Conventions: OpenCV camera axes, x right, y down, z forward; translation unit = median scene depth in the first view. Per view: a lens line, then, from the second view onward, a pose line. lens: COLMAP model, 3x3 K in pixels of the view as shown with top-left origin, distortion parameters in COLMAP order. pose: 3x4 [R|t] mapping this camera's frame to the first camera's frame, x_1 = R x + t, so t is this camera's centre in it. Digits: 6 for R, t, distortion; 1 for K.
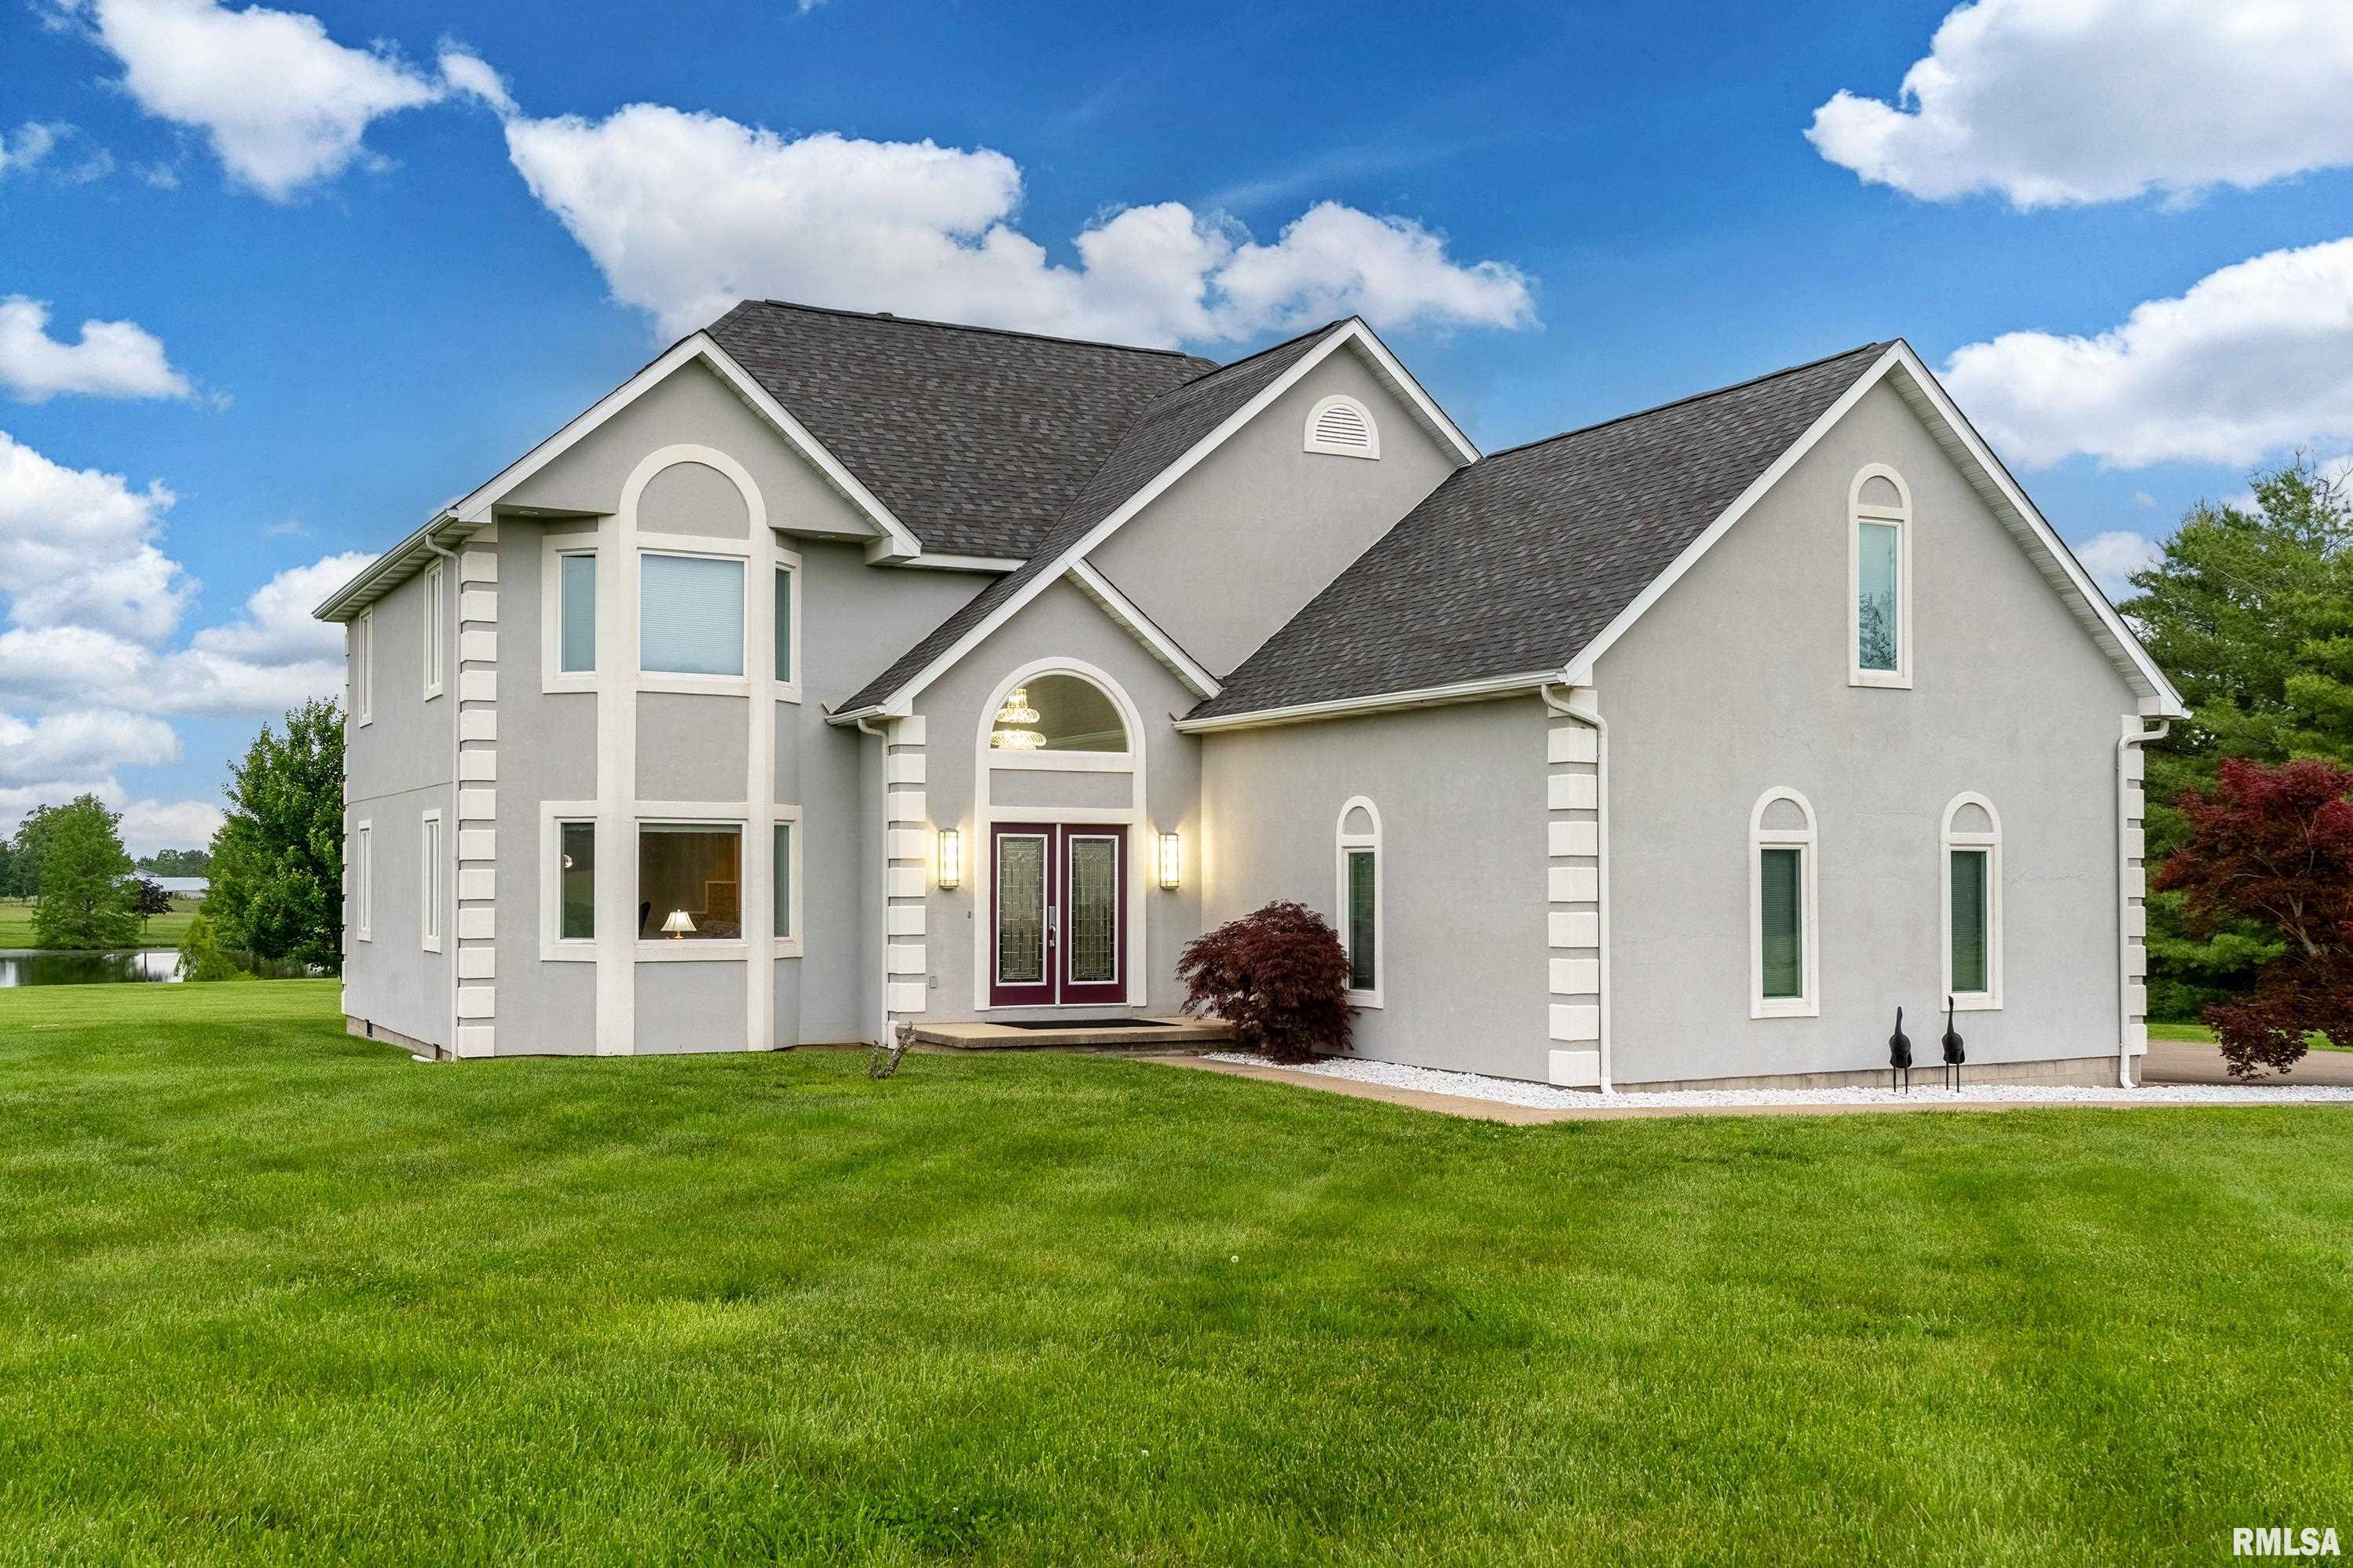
lens RADIAL K [[2286.6, 0, 1175.0], [0, 2286.6, 786.9], [0, 0, 1]] dist [0.012392, 0.000000]
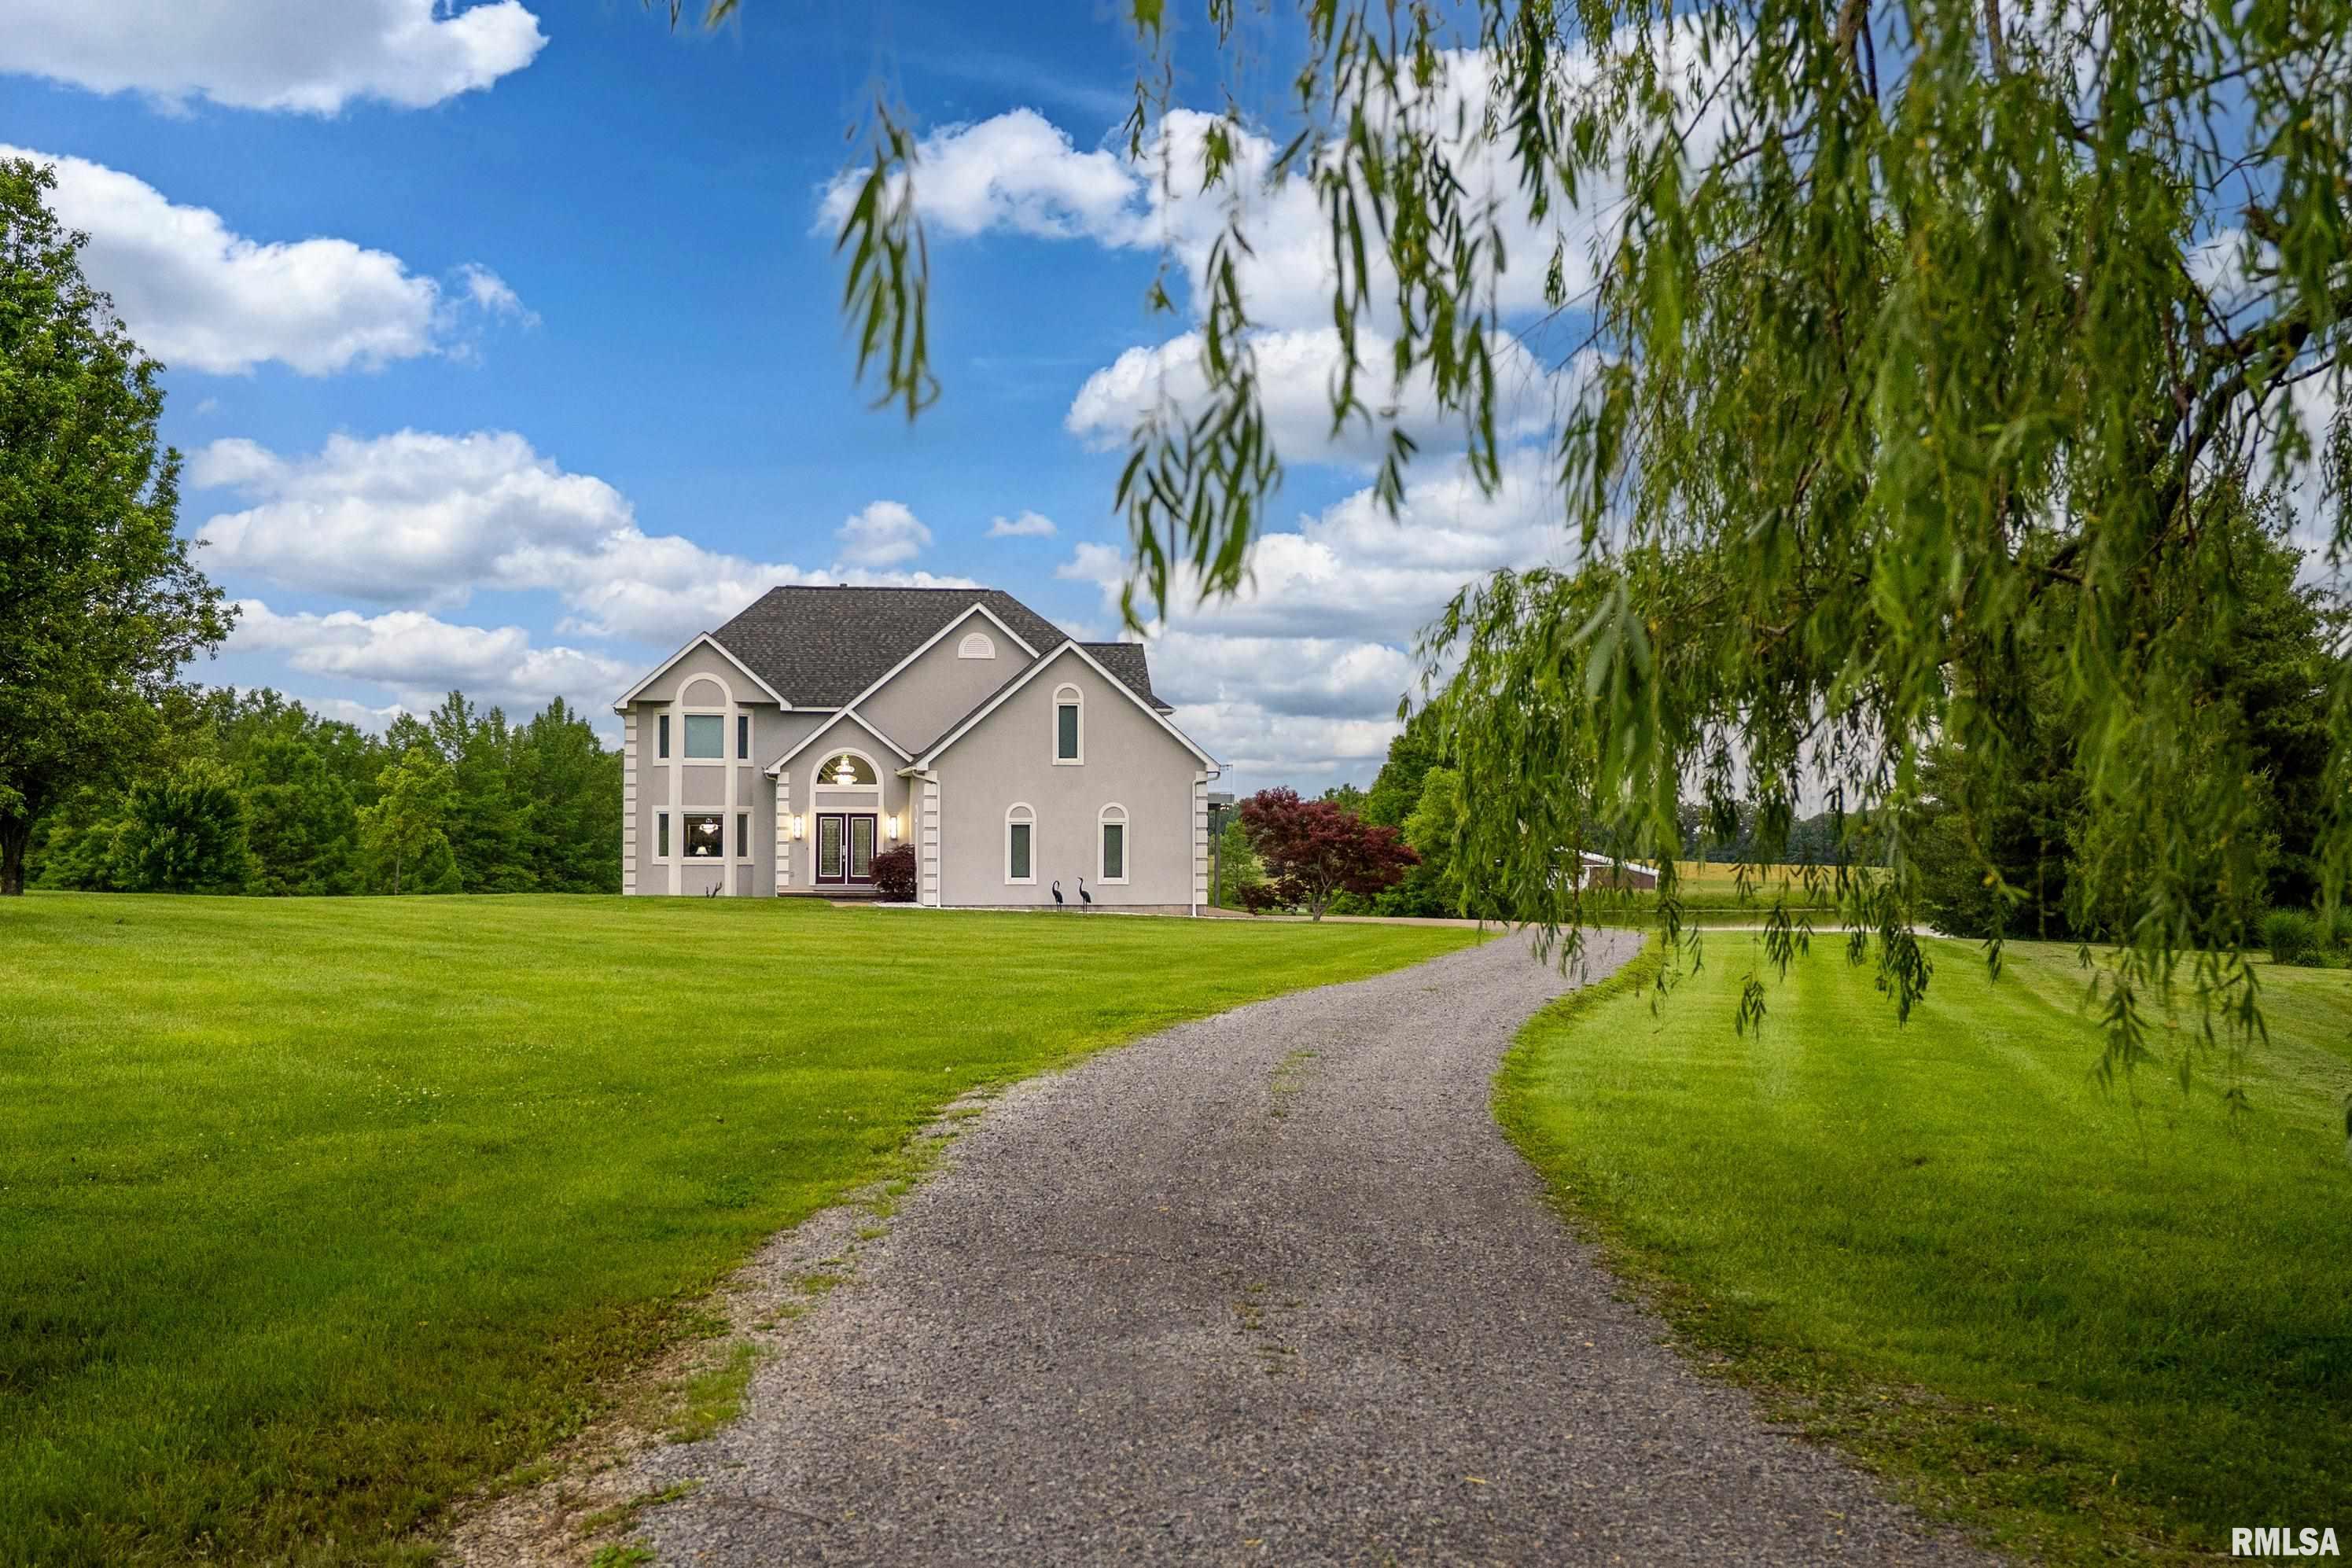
lens RADIAL K [[2844.3, 0, 1176.4], [0, 2844.3, 787.5], [0, 0, 1]] dist [0.001479, 0.000000]
pose [[0.939254, -0.005079, -0.343186, 1.426392], [0.013626, 0.999654, 0.022499, -0.081373], [0.342953, -0.025808, 0.938998, -1.907507]]
